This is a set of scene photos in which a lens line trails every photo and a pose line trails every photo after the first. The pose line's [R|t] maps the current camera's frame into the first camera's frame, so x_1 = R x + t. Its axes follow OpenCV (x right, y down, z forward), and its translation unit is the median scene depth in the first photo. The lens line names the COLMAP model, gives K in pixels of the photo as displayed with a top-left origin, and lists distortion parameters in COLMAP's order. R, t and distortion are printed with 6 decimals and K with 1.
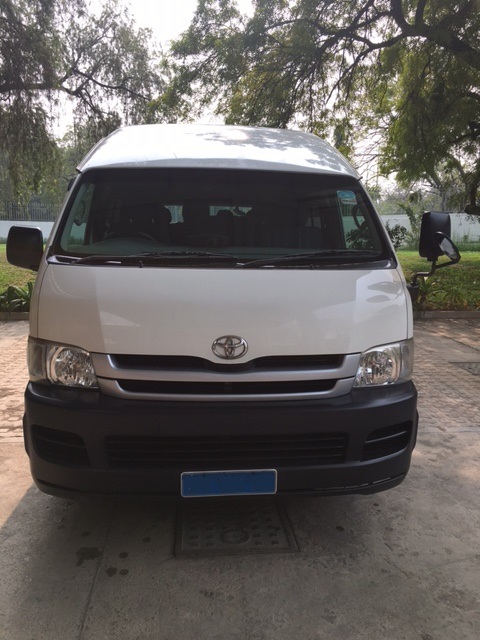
lens RADIAL K [[540.6, 0, 241.2], [0, 540.6, 320.3], [0, 0, 1]] dist [0.059746, -0.053060]
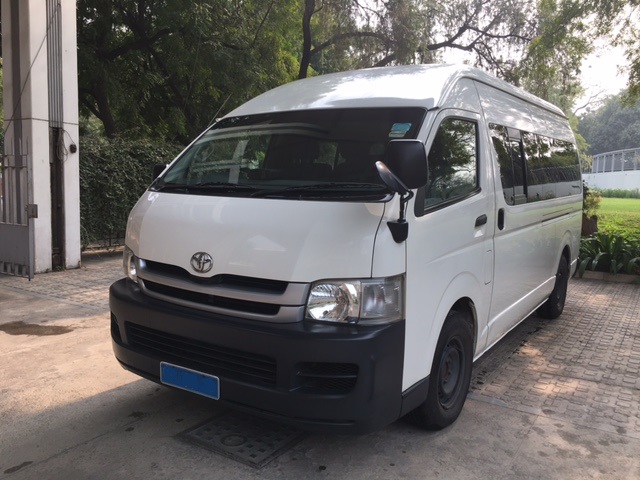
lens RADIAL K [[540.6, 0, 322.7], [0, 540.6, 243.8], [0, 0, 1]] dist [0.059746, -0.053060]
pose [[0.785040, 0.076685, -0.614680, 0.808742], [-0.108511, 0.993988, -0.014580, -0.000549], [0.609867, 0.078145, 0.788642, 0.221762]]
